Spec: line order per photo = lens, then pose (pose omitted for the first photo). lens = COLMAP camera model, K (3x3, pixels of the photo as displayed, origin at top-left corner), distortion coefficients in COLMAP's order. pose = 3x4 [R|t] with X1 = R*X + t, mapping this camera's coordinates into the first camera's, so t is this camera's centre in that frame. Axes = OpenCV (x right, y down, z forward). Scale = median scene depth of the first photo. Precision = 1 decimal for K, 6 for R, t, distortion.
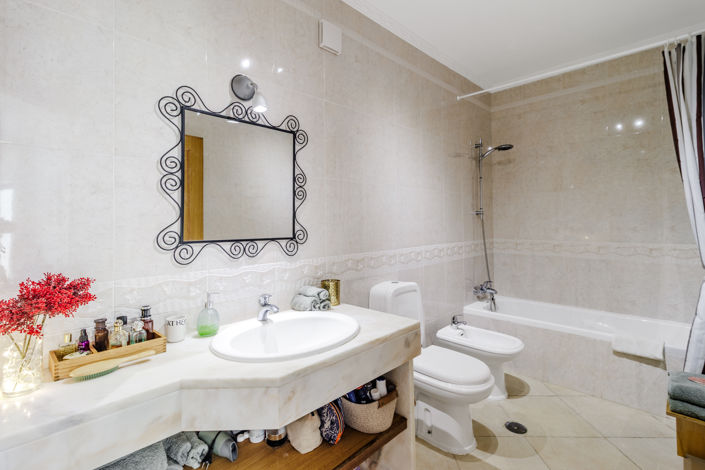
lens RADIAL K [[330.0, 0, 352.0], [0, 330.0, 225.5], [0, 0, 1]] dist [0.001978, 0.000714]
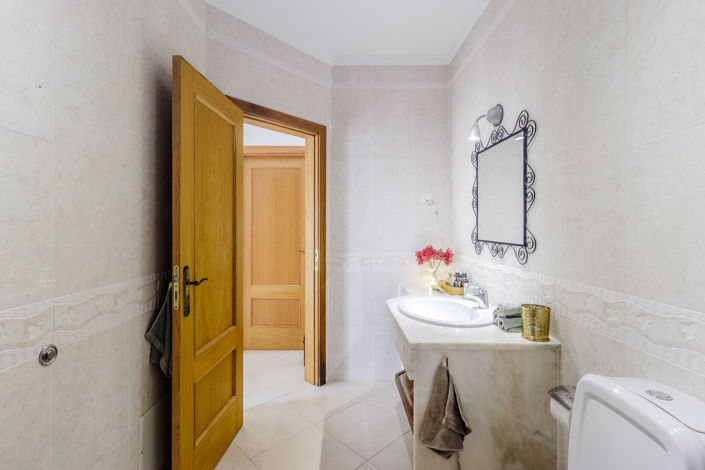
lens RADIAL K [[330.0, 0, 352.0], [0, 330.0, 225.5], [0, 0, 1]] dist [0.001978, 0.000714]
pose [[-0.678026, -0.000773, -0.735038, 0.797296], [-0.014814, 0.999811, 0.012614, -0.020263], [0.734889, 0.019441, -0.677909, 1.256082]]
